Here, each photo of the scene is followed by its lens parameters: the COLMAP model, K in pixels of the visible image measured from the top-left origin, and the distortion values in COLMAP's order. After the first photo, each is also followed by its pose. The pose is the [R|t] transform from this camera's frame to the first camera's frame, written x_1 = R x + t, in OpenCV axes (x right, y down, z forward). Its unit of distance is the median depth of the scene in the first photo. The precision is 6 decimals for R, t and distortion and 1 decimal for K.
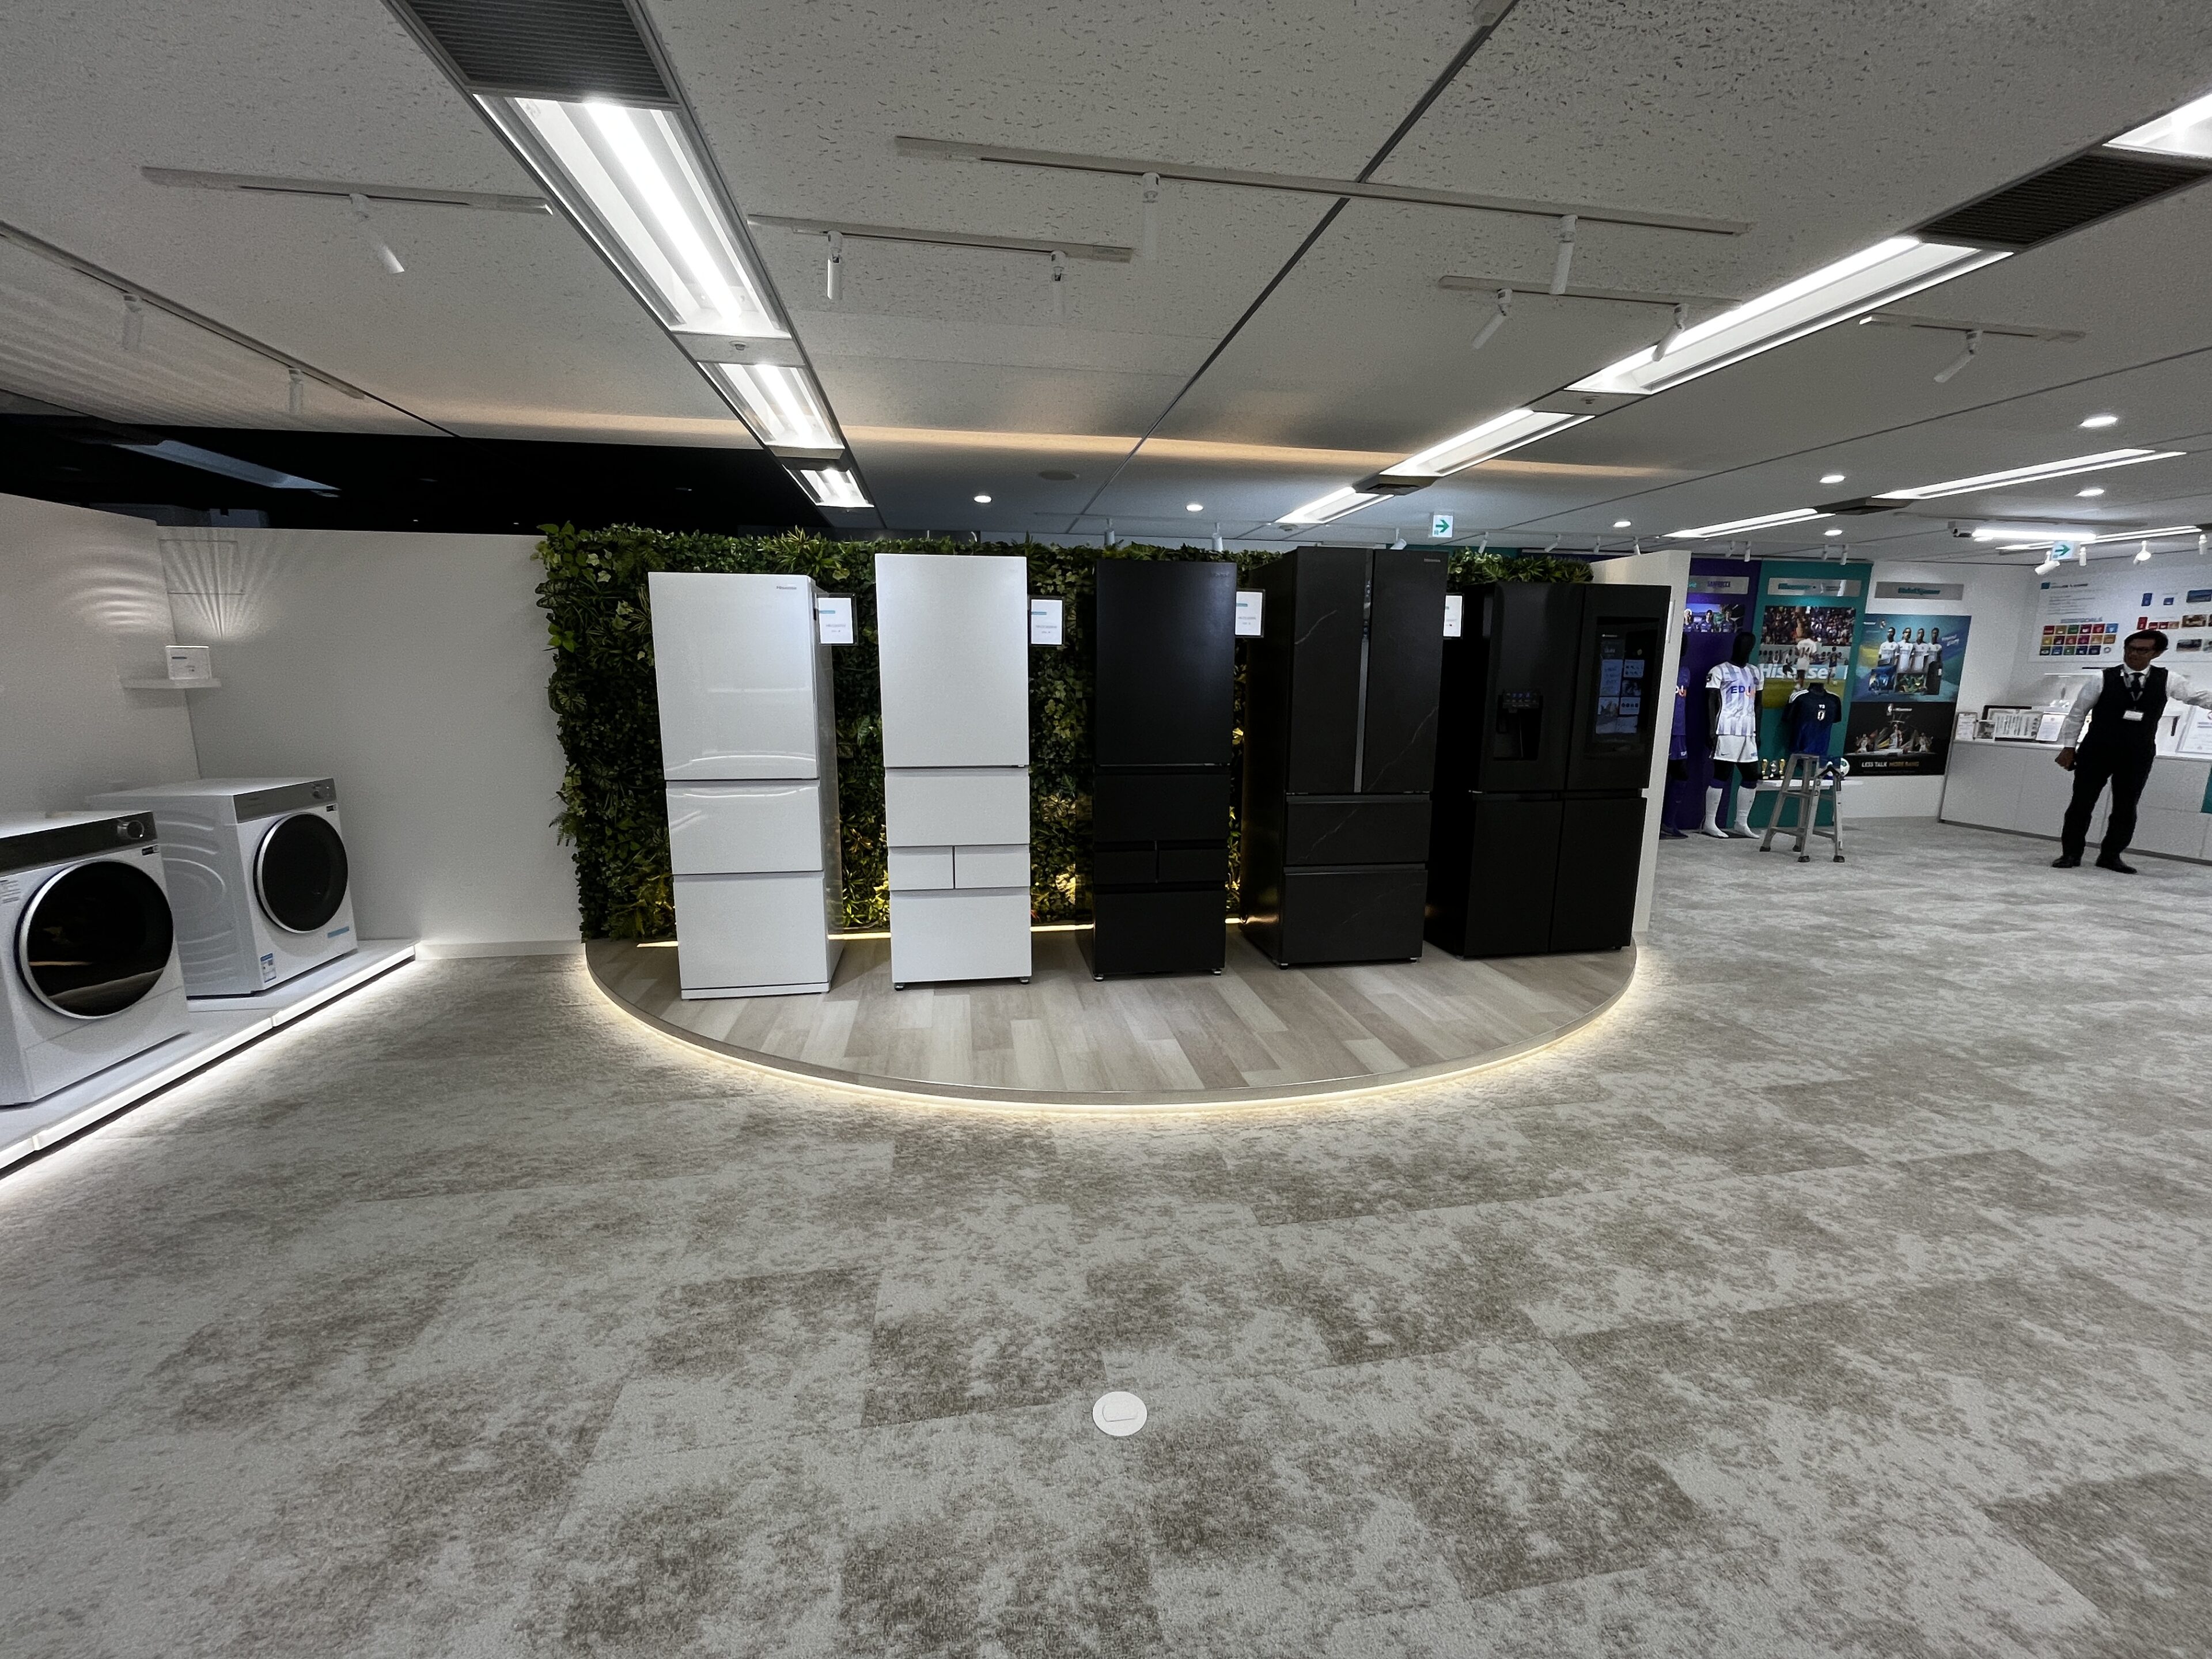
lens RADIAL K [[897.0, 0, 1105.7], [0, 897.0, 828.1], [0, 0, 1]] dist [-0.003296, 0.000385]
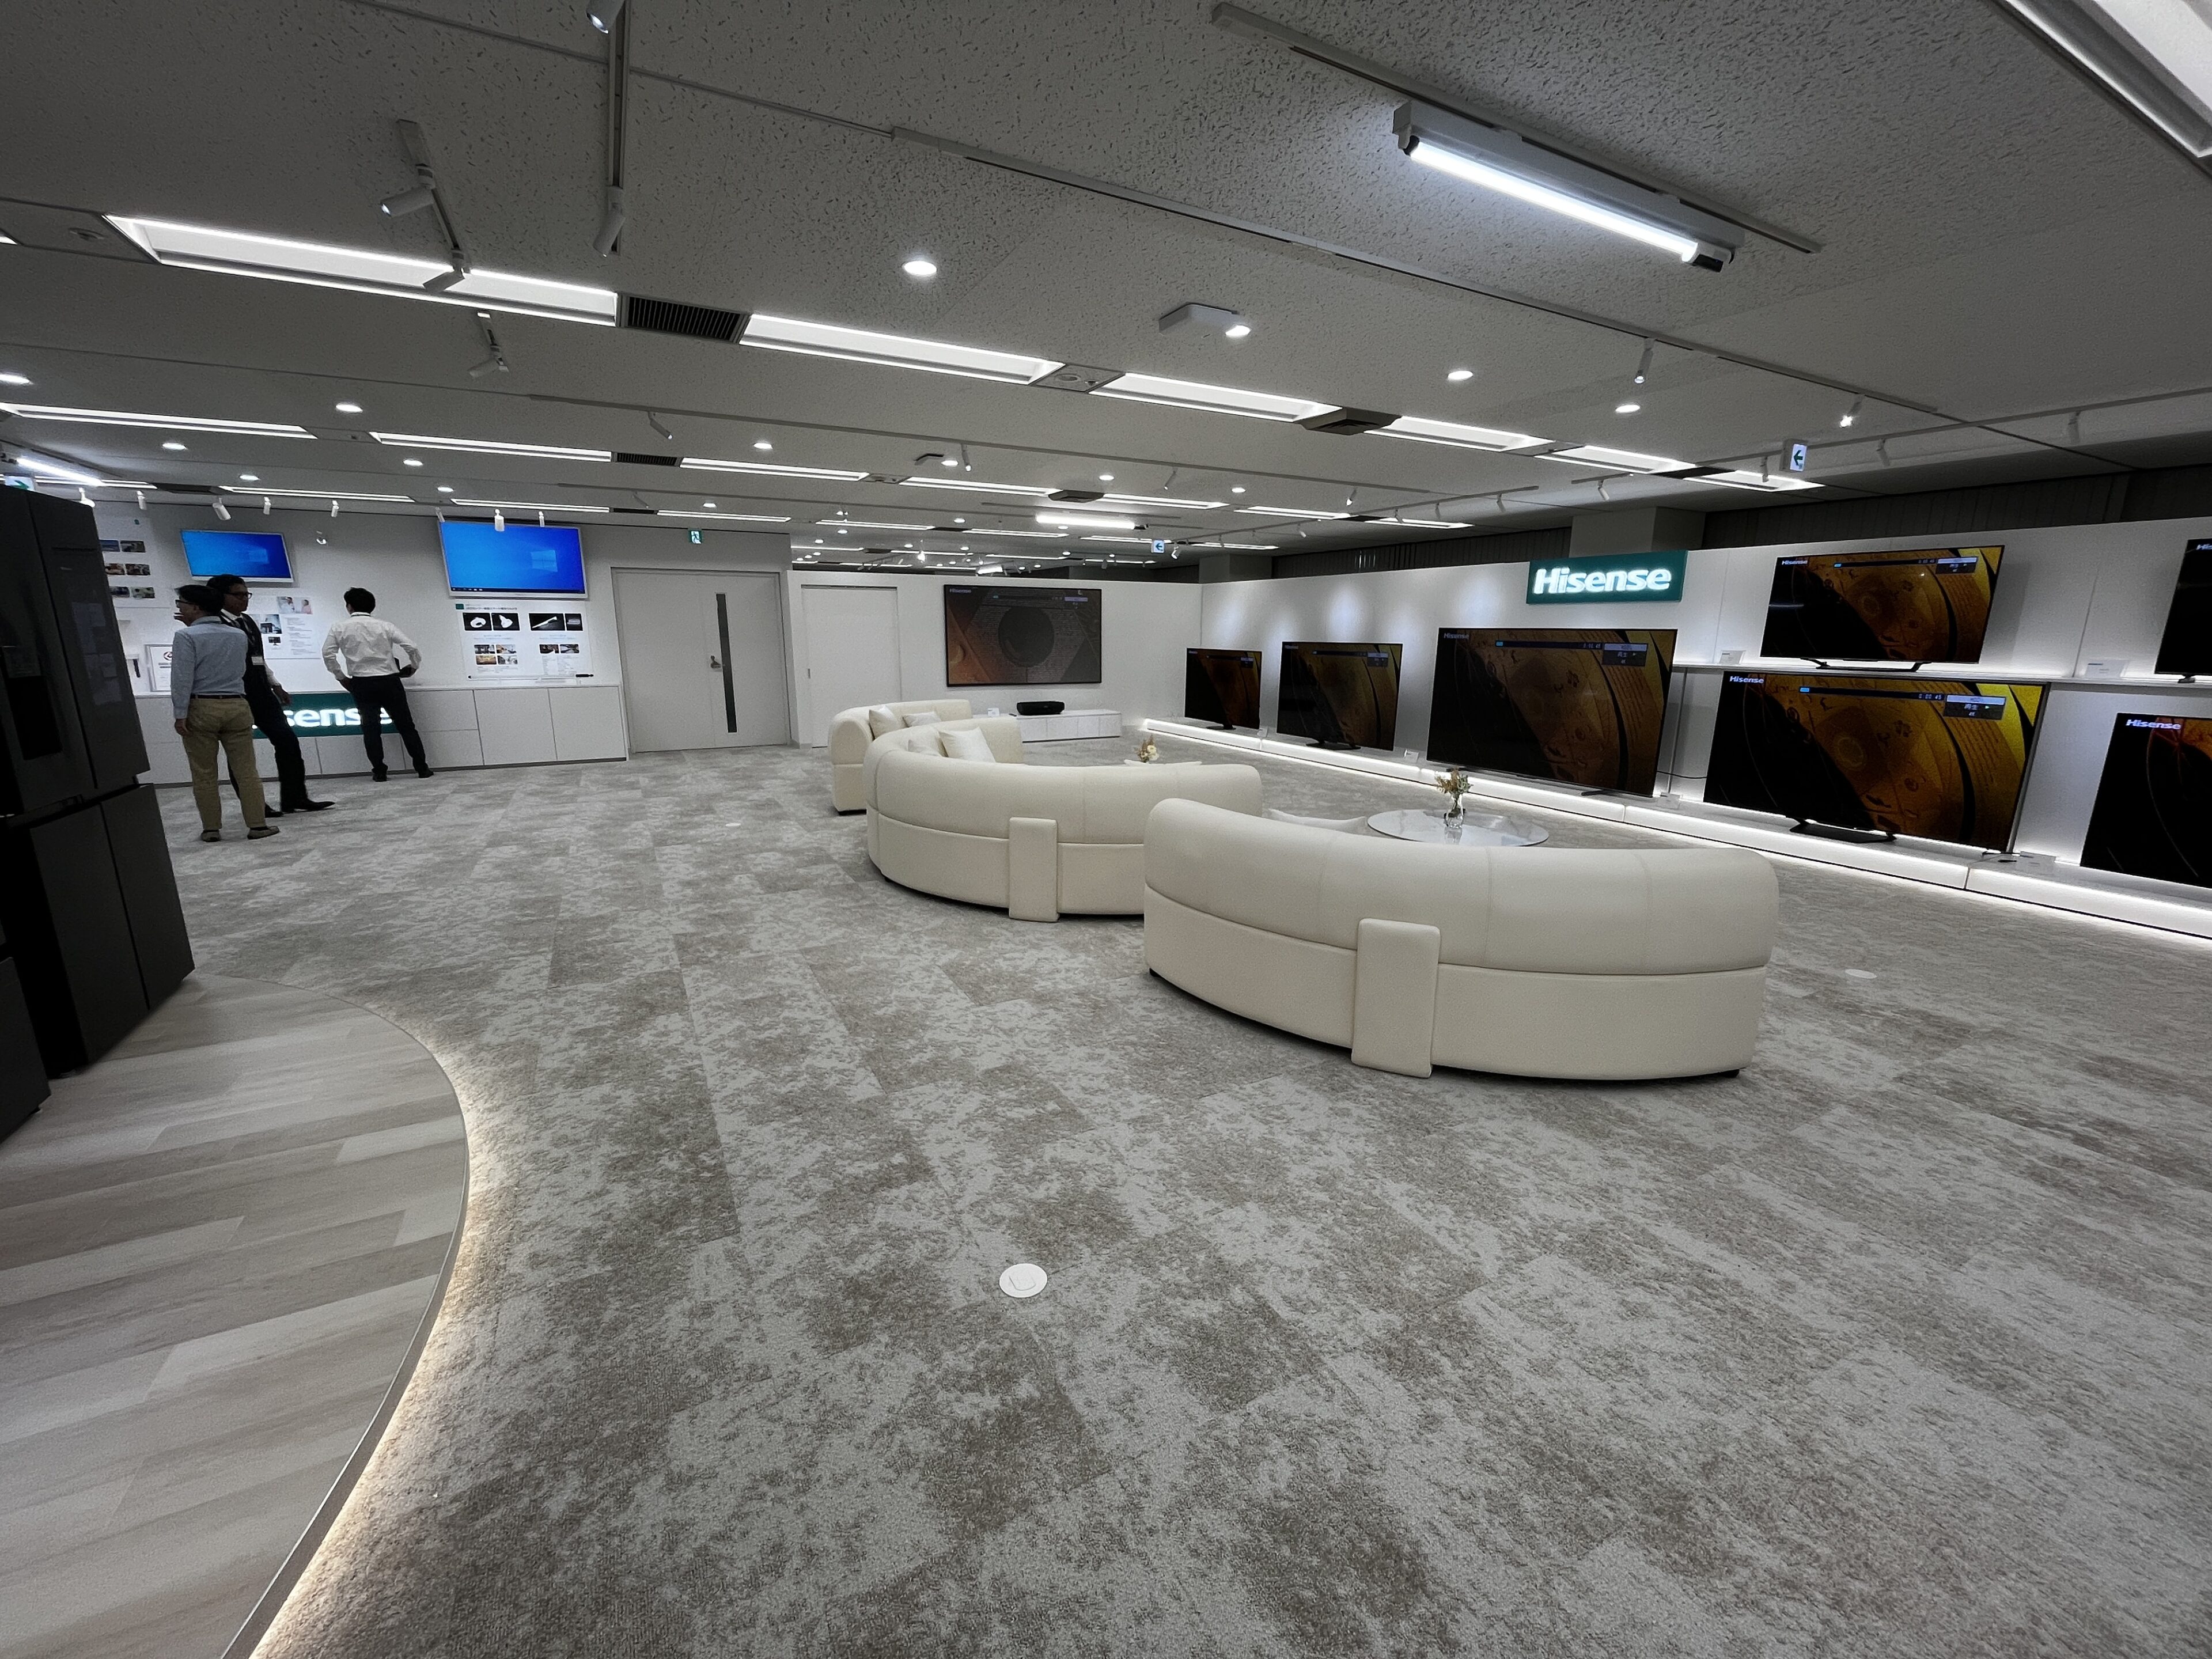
lens RADIAL K [[897.0, 0, 1105.7], [0, 897.0, 828.1], [0, 0, 1]] dist [-0.003296, 0.000385]
pose [[-0.325588, -0.215076, 0.920725, -0.687573], [0.158488, 0.947593, 0.277397, -0.140761], [-0.932134, 0.236241, -0.274438, 0.783391]]
